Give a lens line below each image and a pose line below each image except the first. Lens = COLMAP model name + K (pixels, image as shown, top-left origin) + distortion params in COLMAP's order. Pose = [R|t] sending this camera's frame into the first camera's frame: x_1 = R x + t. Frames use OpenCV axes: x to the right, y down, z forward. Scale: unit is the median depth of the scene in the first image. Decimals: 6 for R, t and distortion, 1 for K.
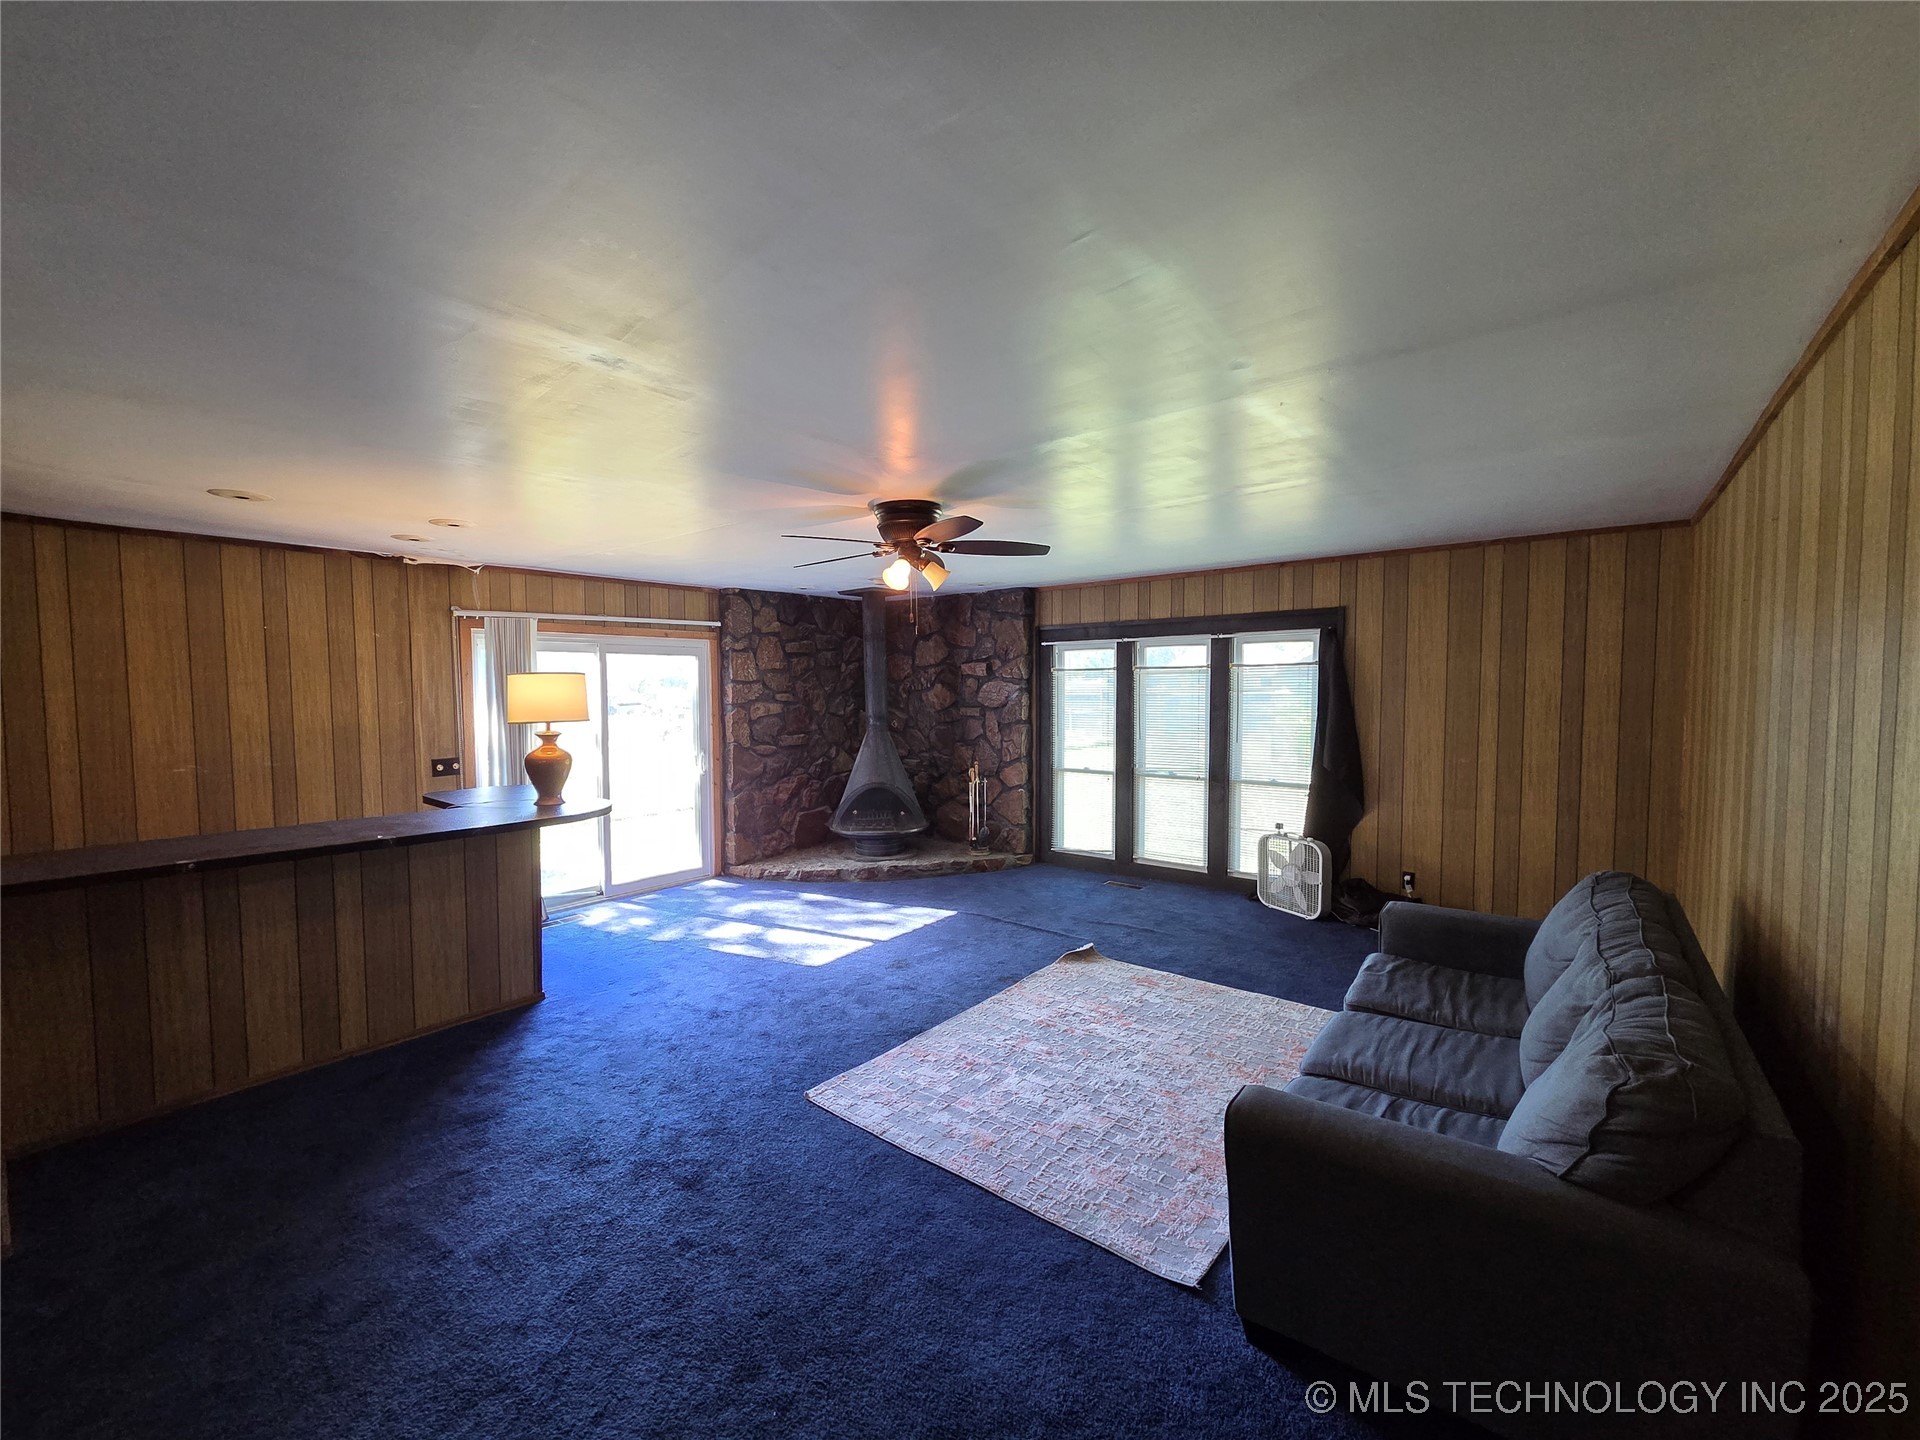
lens RADIAL K [[772.9, 0, 960.0], [0, 772.9, 720.0], [0, 0, 1]] dist [0.003542, 0.000094]
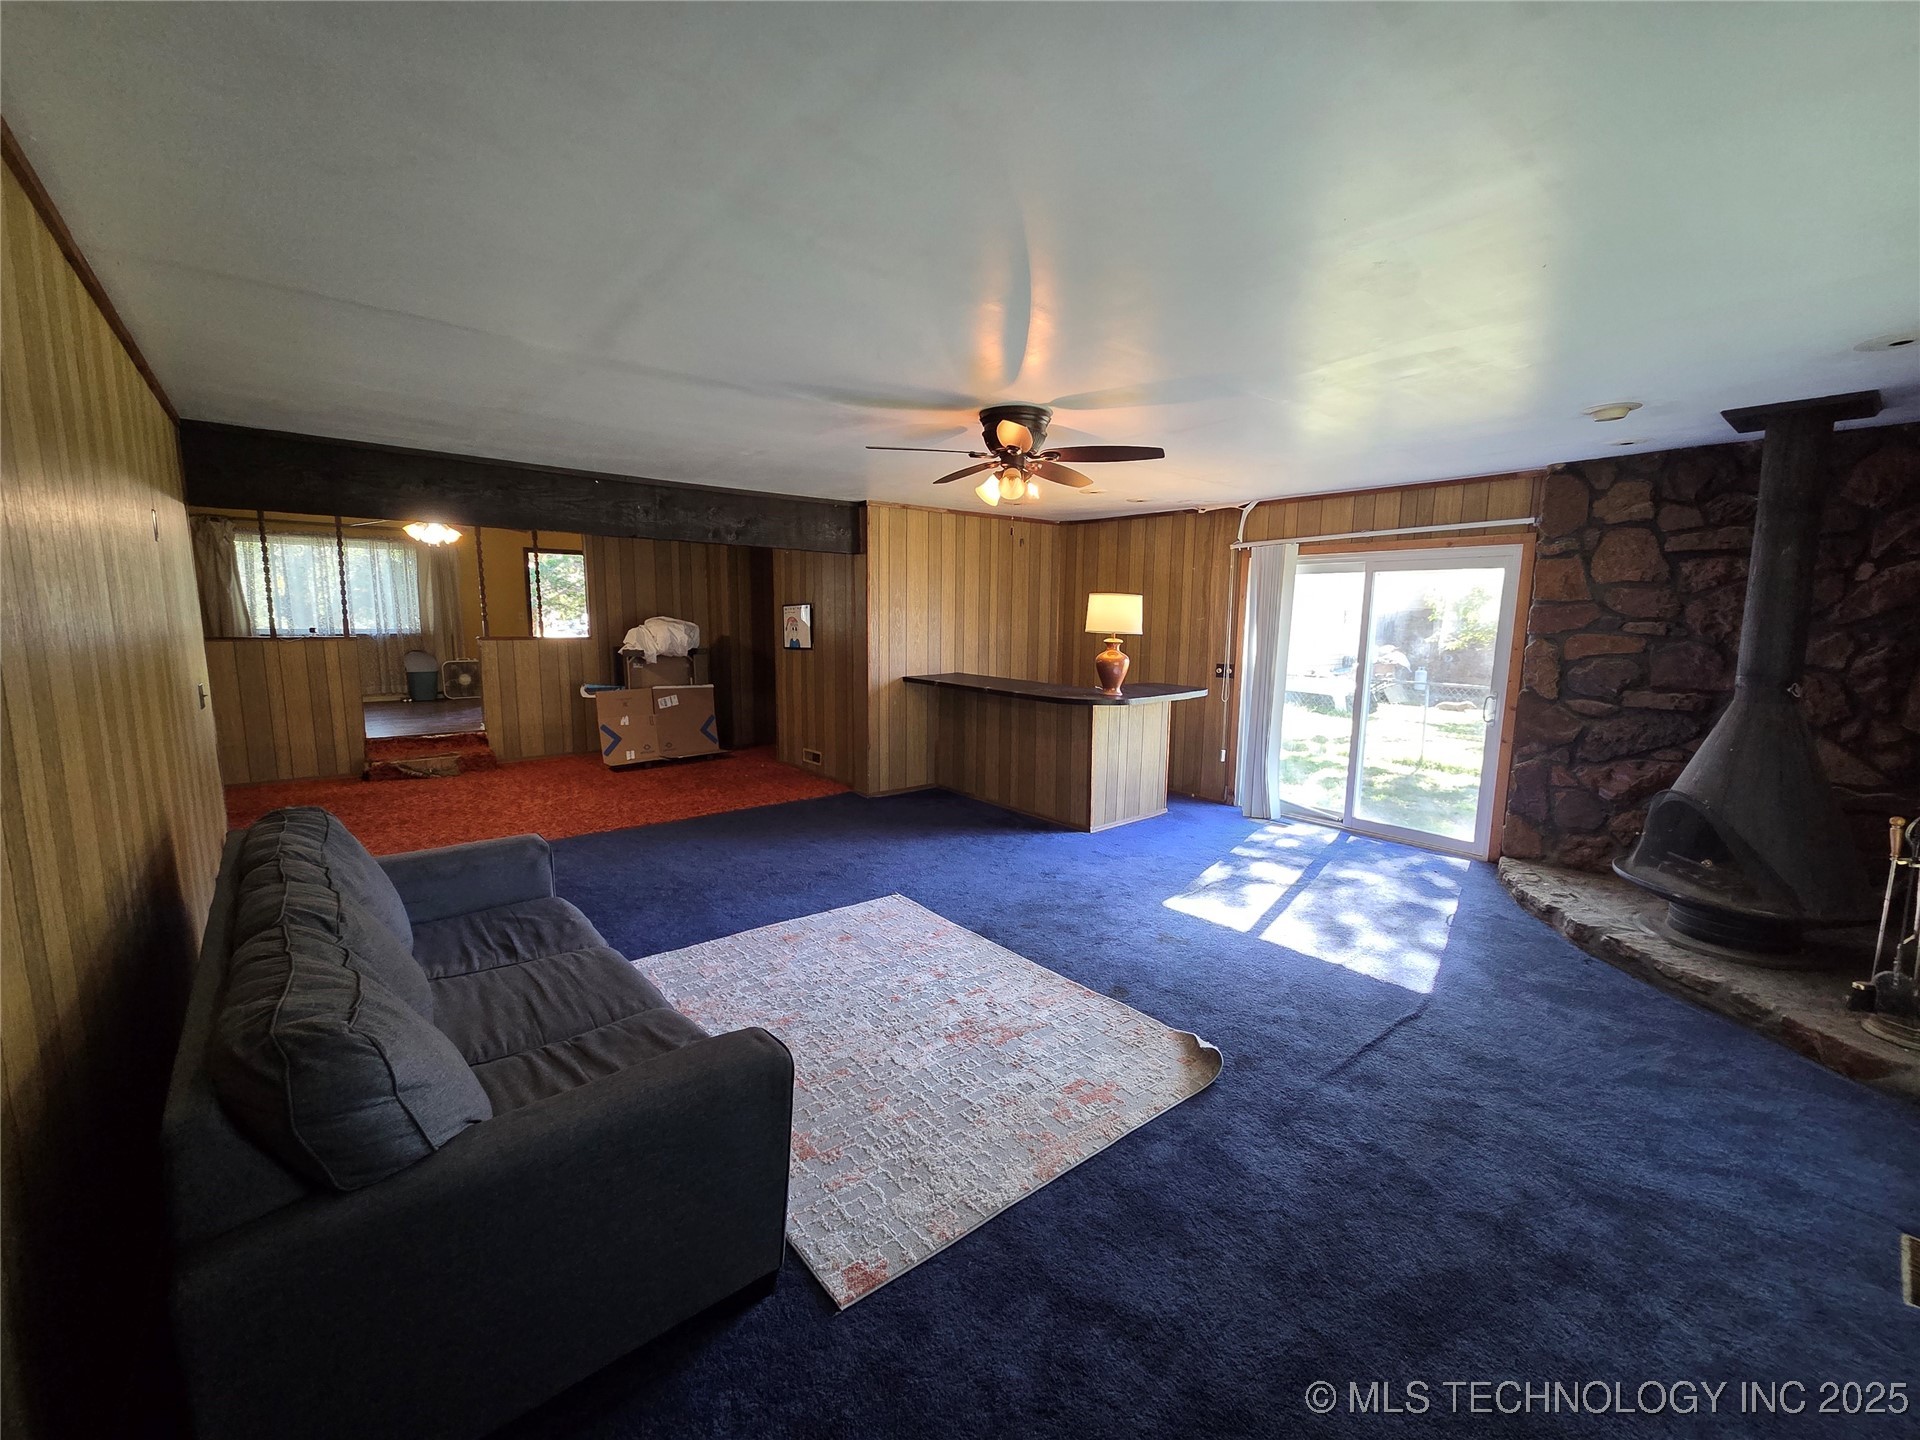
lens RADIAL K [[772.9, 0, 960.0], [0, 772.9, 720.0], [0, 0, 1]] dist [0.003542, 0.000094]
pose [[-0.186032, 0.145589, -0.971698, 0.520339], [-0.050177, 0.986263, 0.157378, -0.028670], [0.981262, 0.078034, -0.176171, 0.627358]]
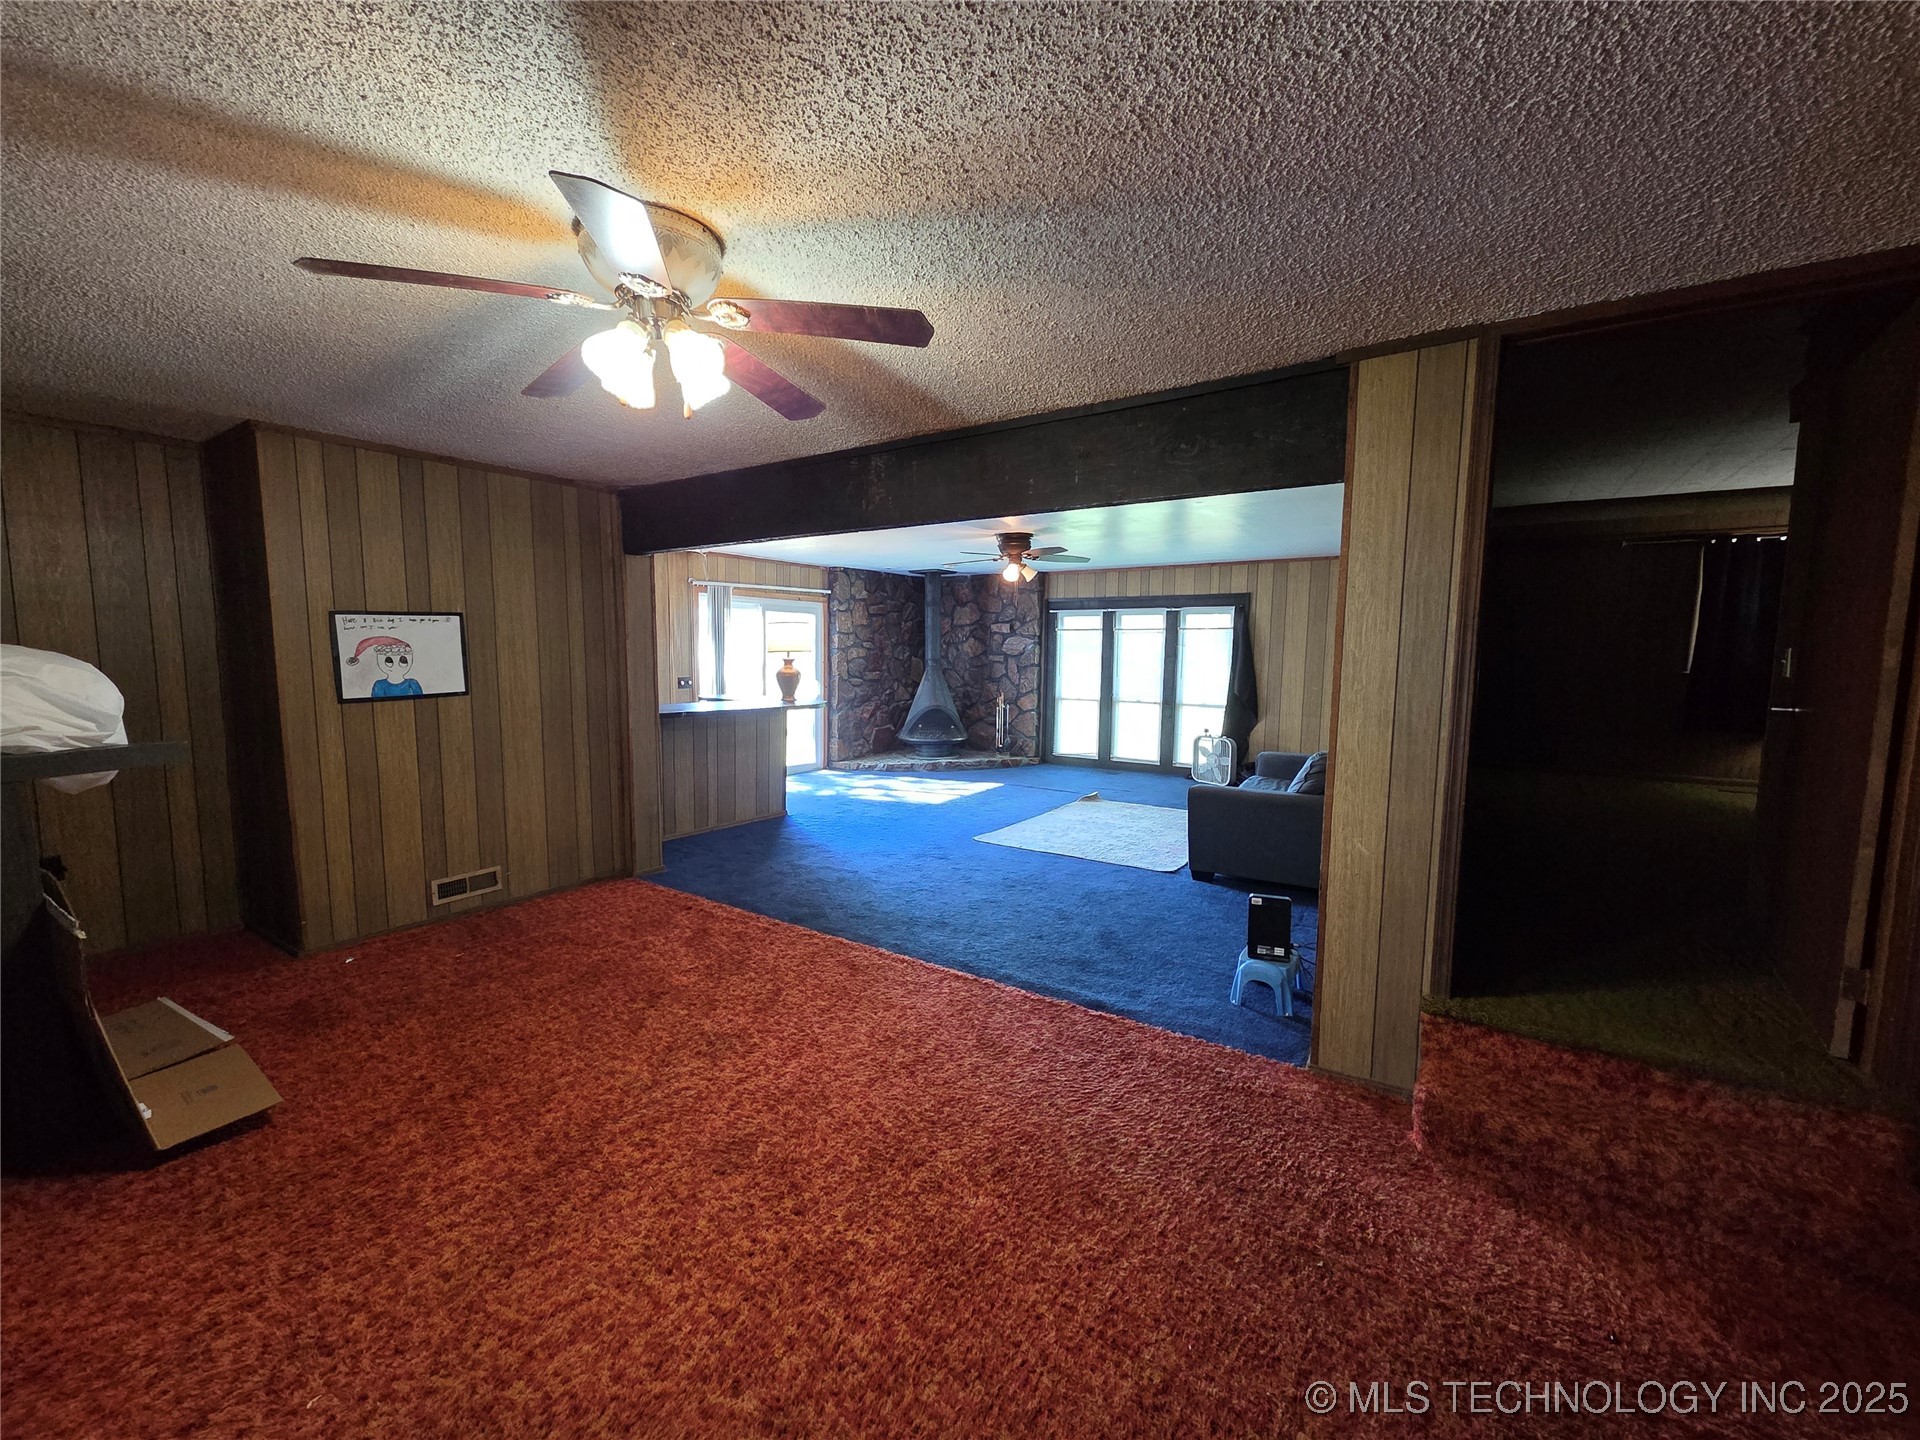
lens RADIAL K [[772.9, 0, 960.0], [0, 772.9, 720.0], [0, 0, 1]] dist [0.003542, 0.000094]
pose [[0.996156, 0.011747, 0.086800, -0.195633], [-0.015783, 0.998819, 0.045951, 0.042974], [-0.086158, -0.047144, 0.995165, -0.457284]]
